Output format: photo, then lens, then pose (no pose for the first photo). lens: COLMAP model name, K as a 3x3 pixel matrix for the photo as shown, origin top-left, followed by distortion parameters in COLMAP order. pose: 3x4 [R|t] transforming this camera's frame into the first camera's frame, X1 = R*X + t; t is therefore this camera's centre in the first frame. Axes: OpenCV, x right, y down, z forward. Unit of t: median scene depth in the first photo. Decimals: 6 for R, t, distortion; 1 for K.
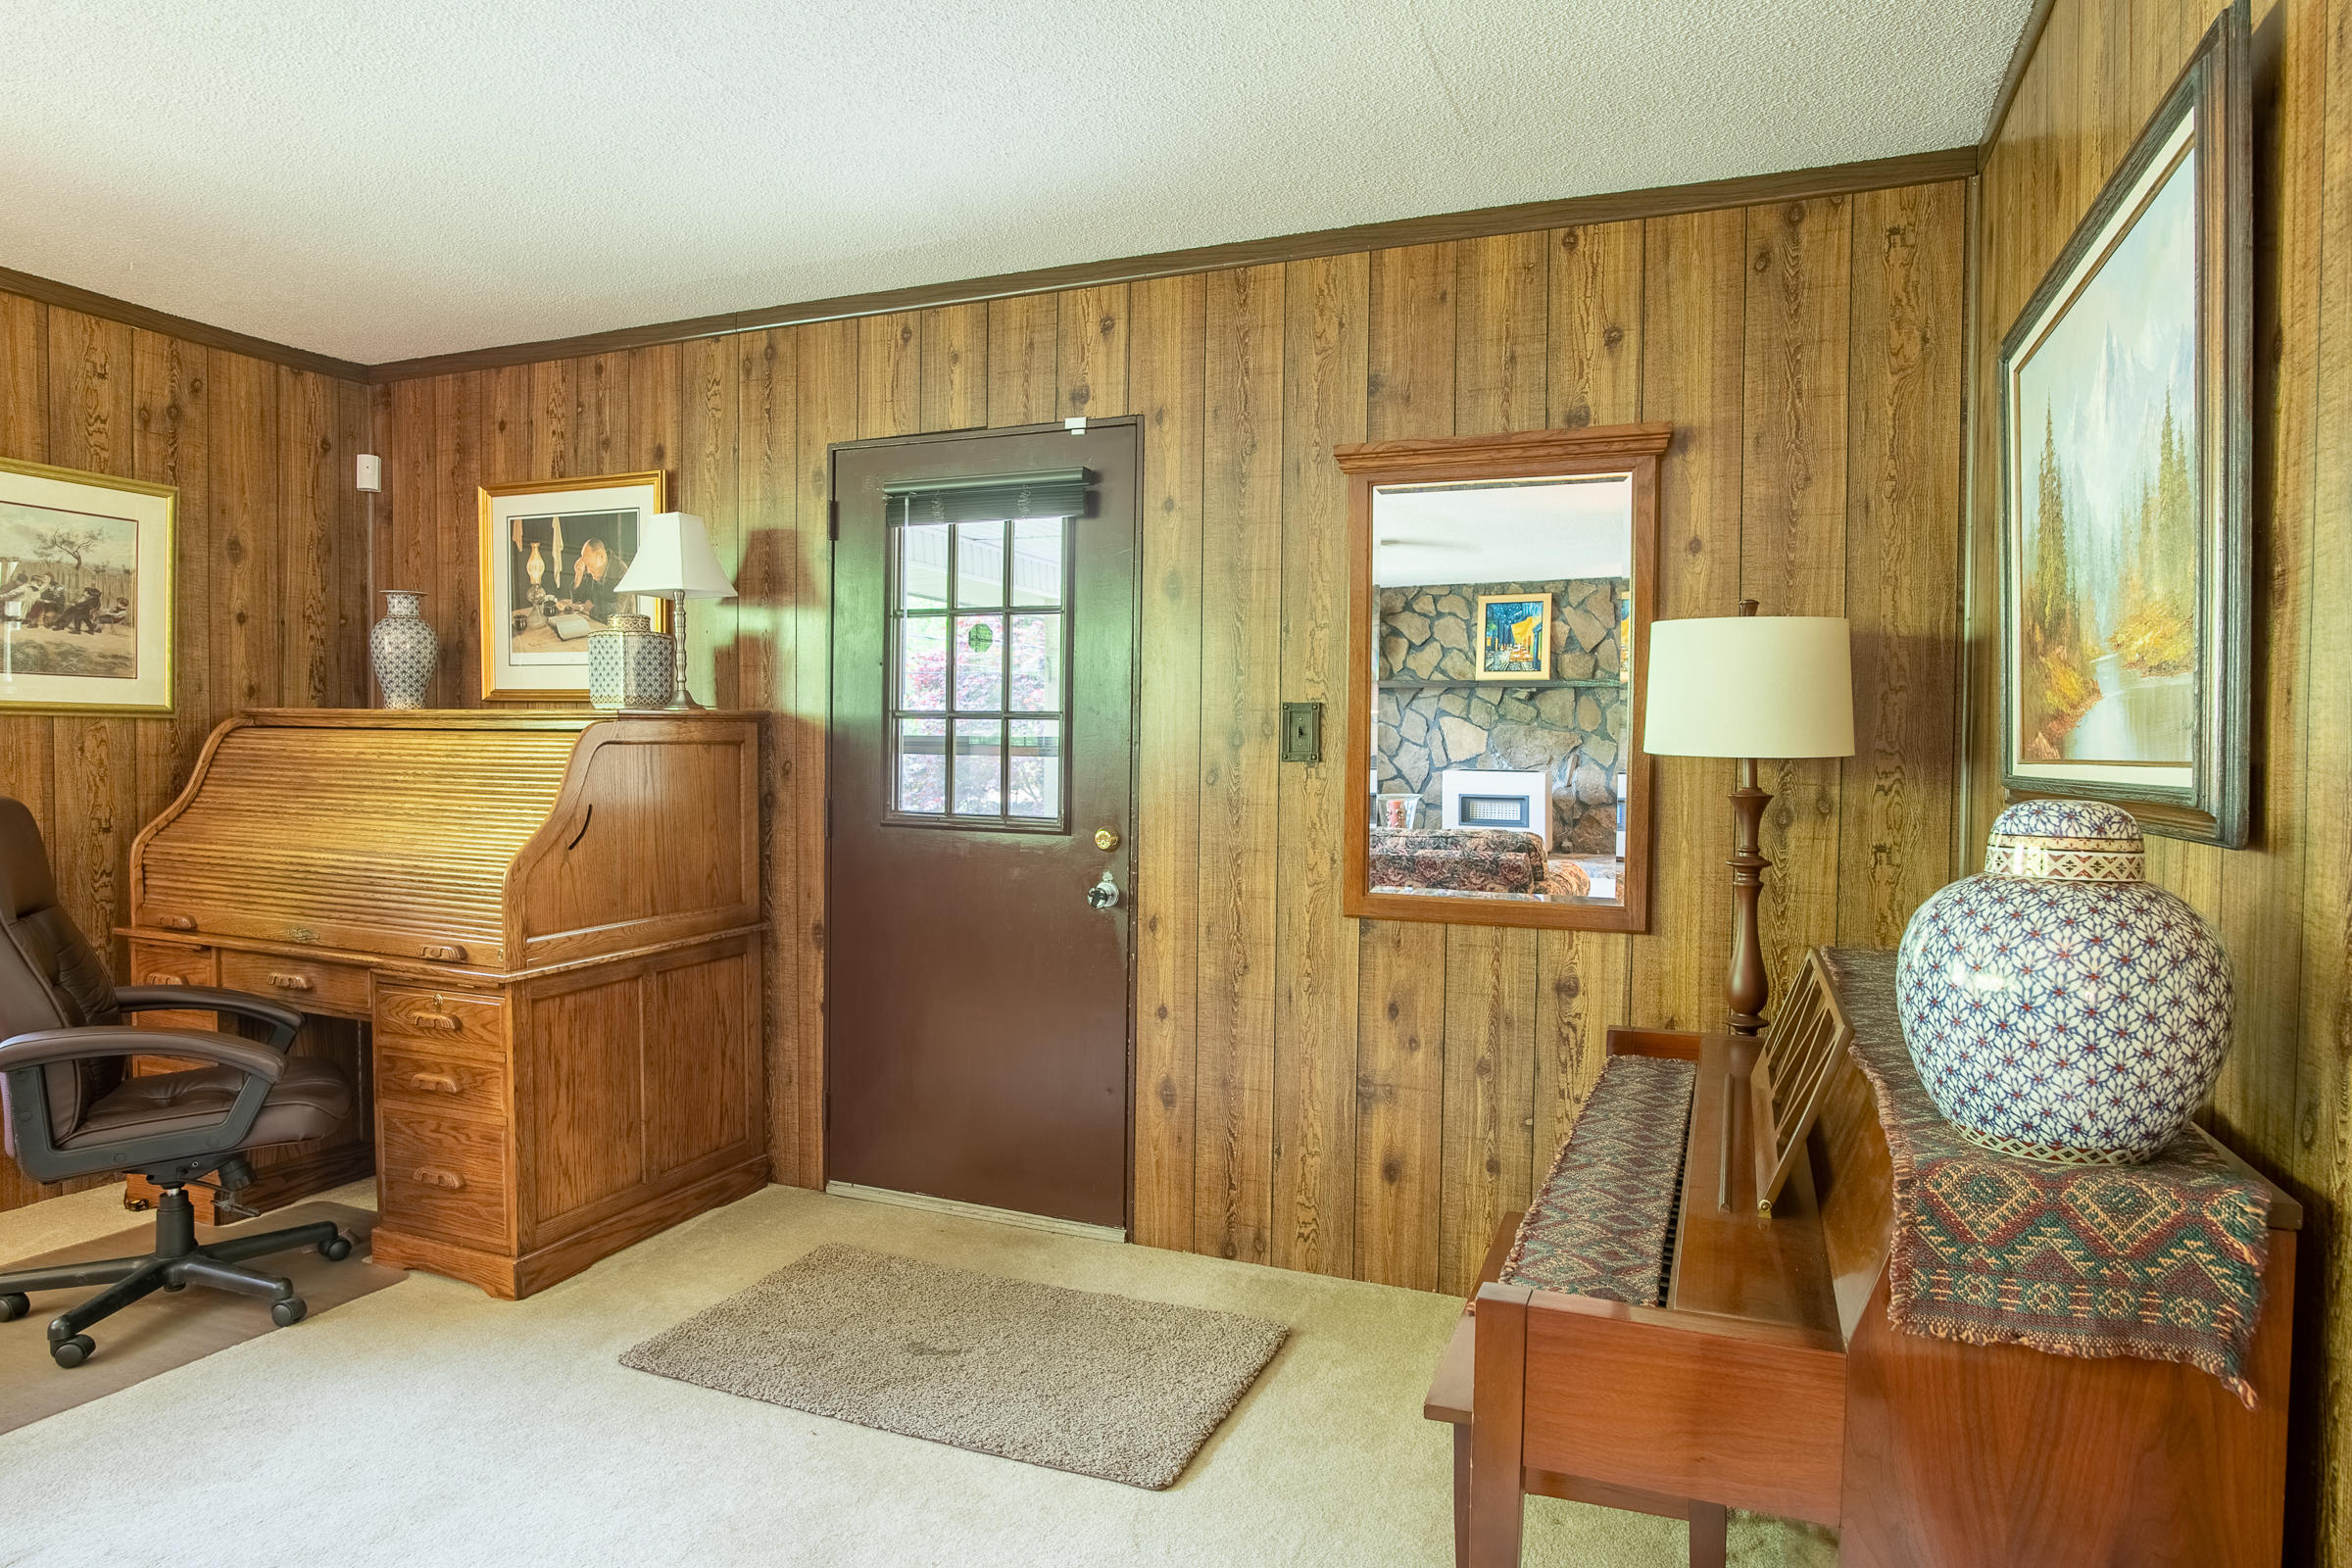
lens RADIAL K [[1364.5, 0, 1176.0], [0, 1364.5, 783.3], [0, 0, 1]] dist [-0.025962, 0.000197]
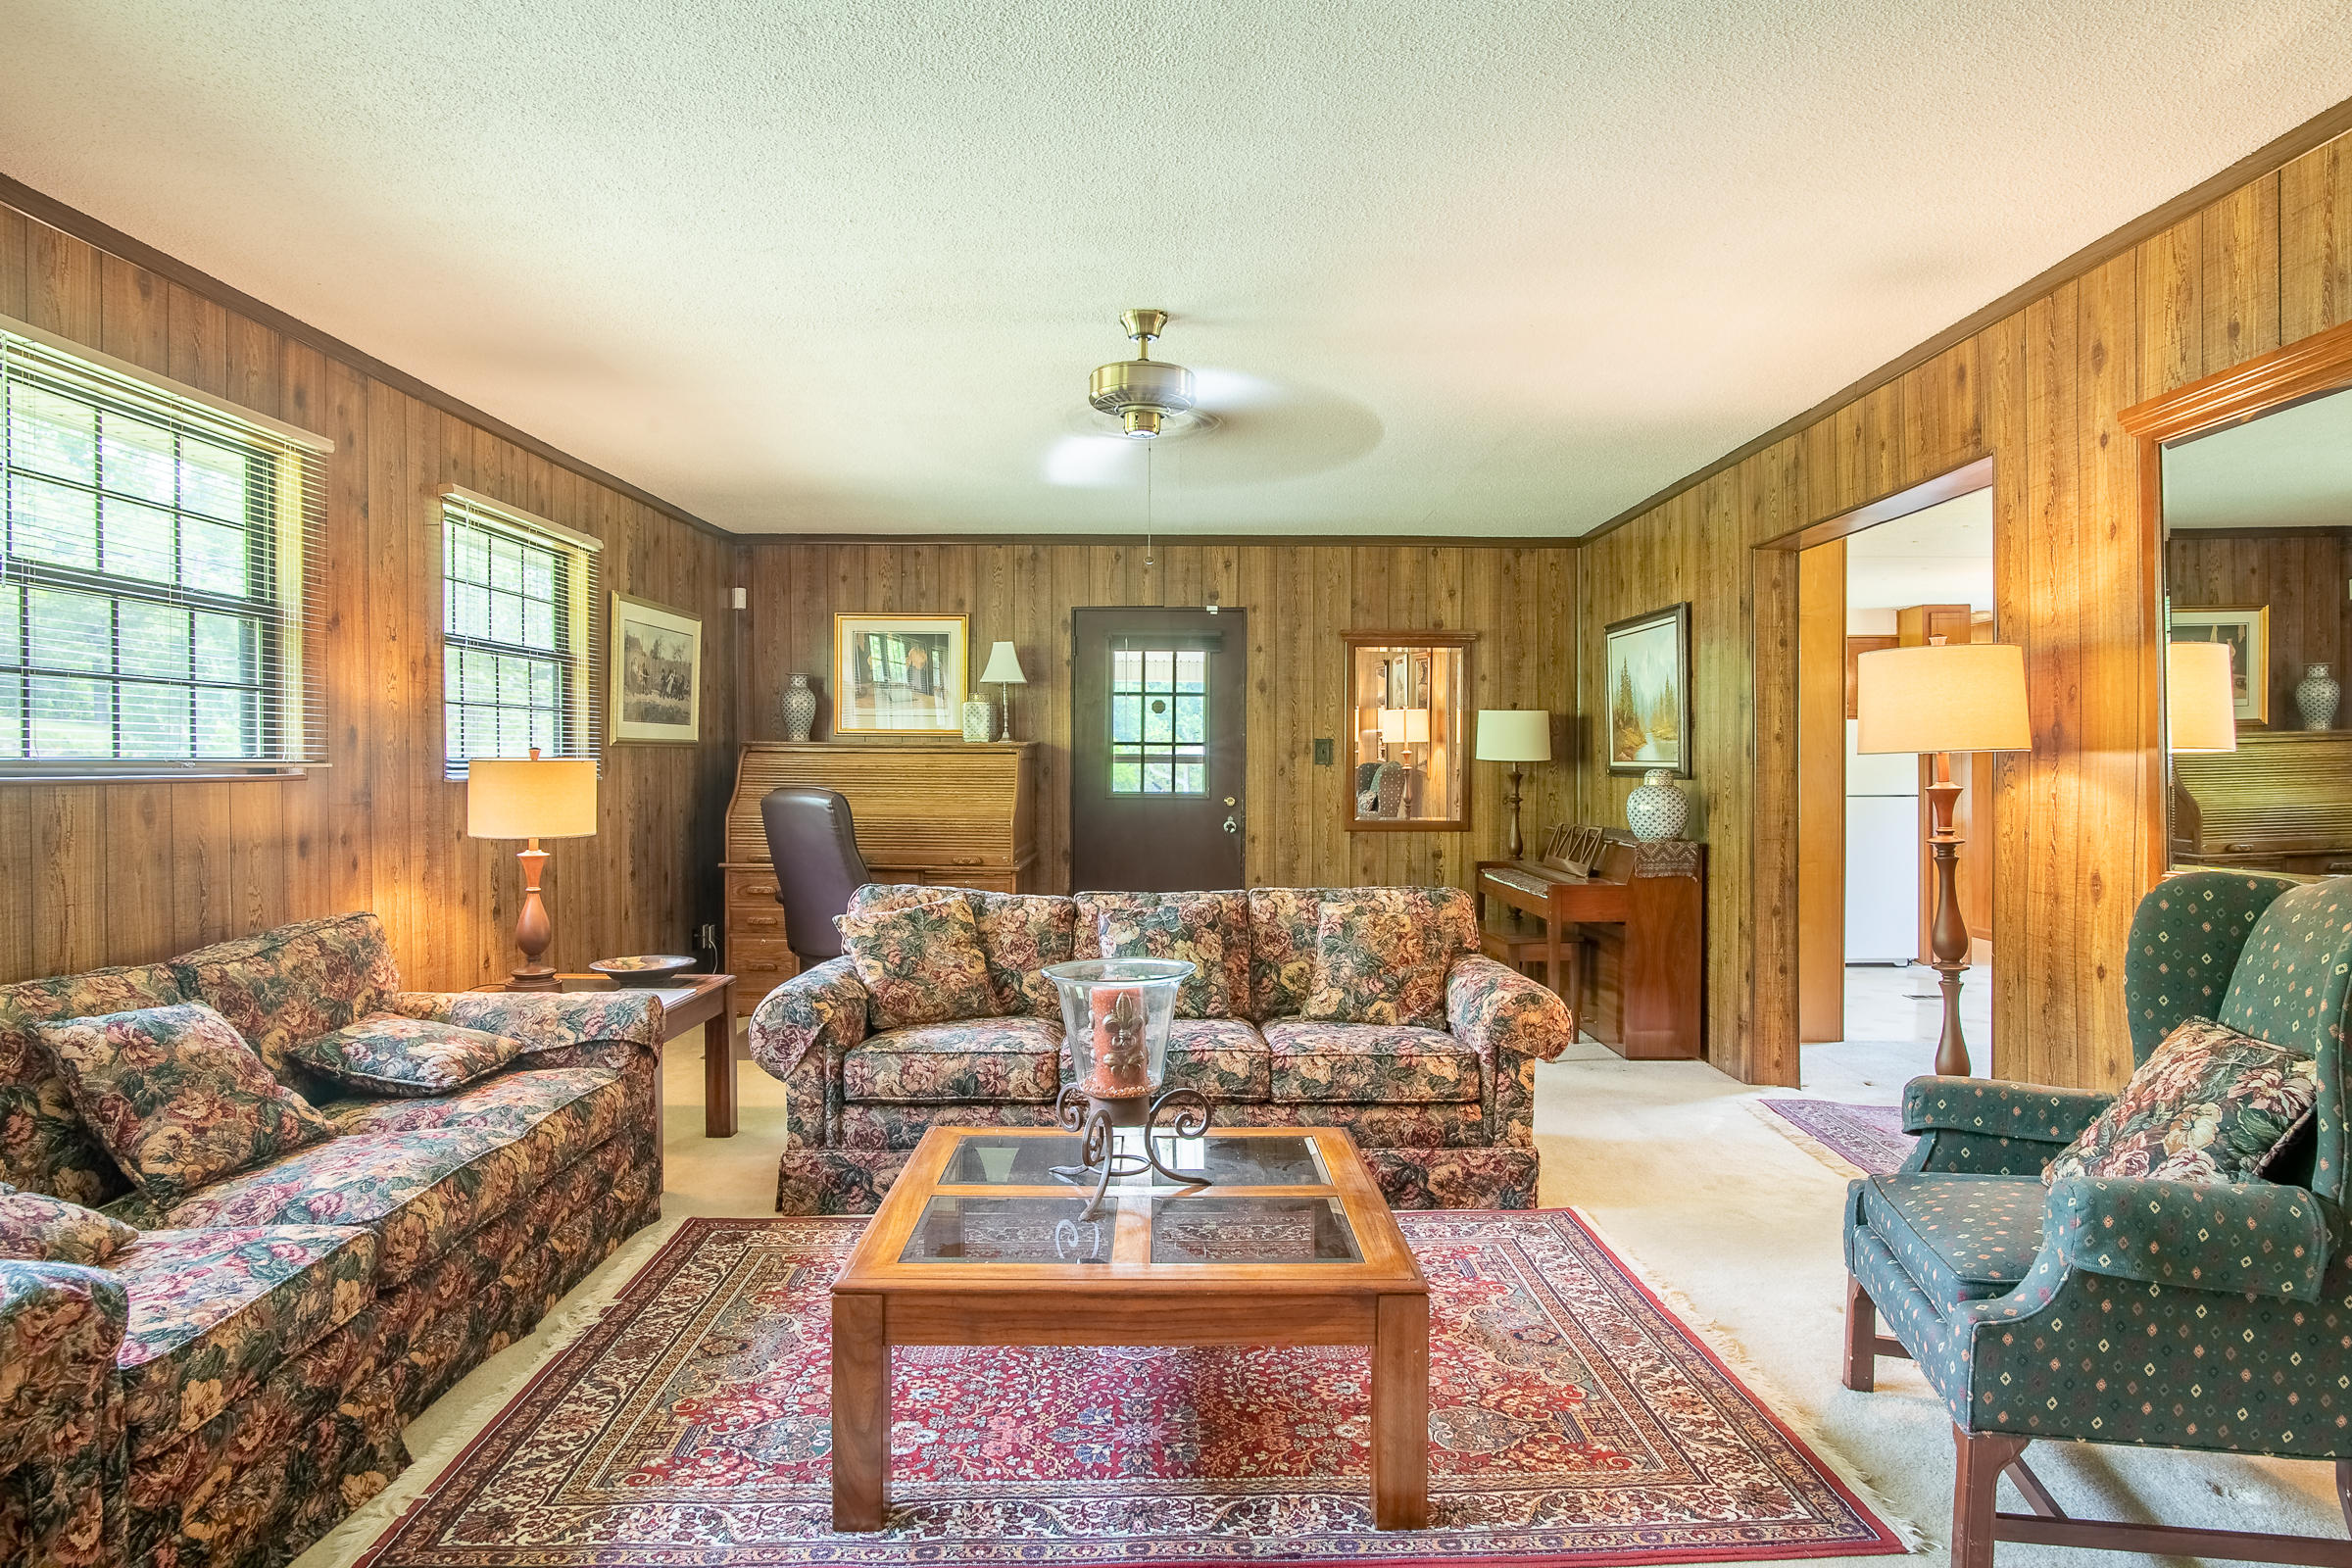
lens RADIAL K [[1364.5, 0, 1174.5], [0, 1364.5, 775.4], [0, 0, 1]] dist [-0.025962, 0.000197]
pose [[0.926599, -0.014596, 0.375768, -0.950707], [0.018157, 0.999818, -0.005938, 0.010952], [-0.375613, 0.012325, 0.926695, -0.978325]]
